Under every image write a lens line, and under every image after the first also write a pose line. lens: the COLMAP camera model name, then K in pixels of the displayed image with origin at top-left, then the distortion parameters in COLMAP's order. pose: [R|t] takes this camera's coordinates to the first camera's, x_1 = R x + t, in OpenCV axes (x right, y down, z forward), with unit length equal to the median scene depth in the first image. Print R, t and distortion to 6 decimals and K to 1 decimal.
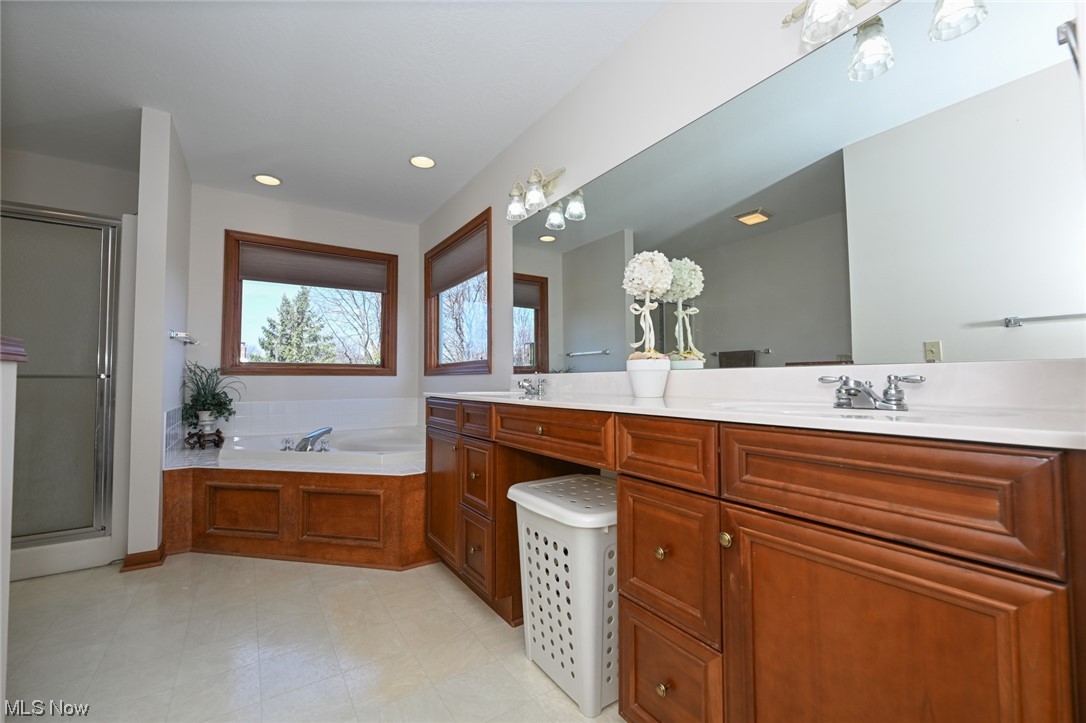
lens RADIAL K [[432.4, 0, 539.5], [0, 432.4, 363.2], [0, 0, 1]] dist [0.004769, -0.000590]
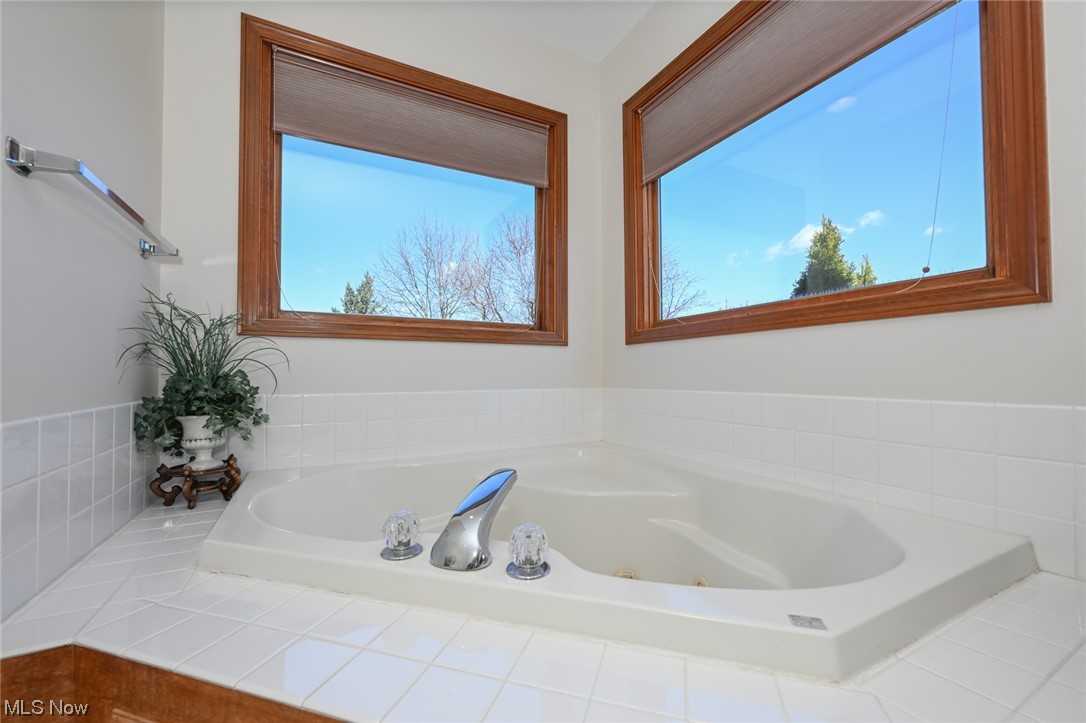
lens RADIAL K [[432.4, 0, 545.3], [0, 432.4, 364.4], [0, 0, 1]] dist [0.004769, -0.000590]
pose [[0.994605, -0.004776, -0.103625, -0.377038], [0.006352, 0.999869, 0.014887, 0.054367], [0.103541, -0.015465, 0.994505, 0.594113]]
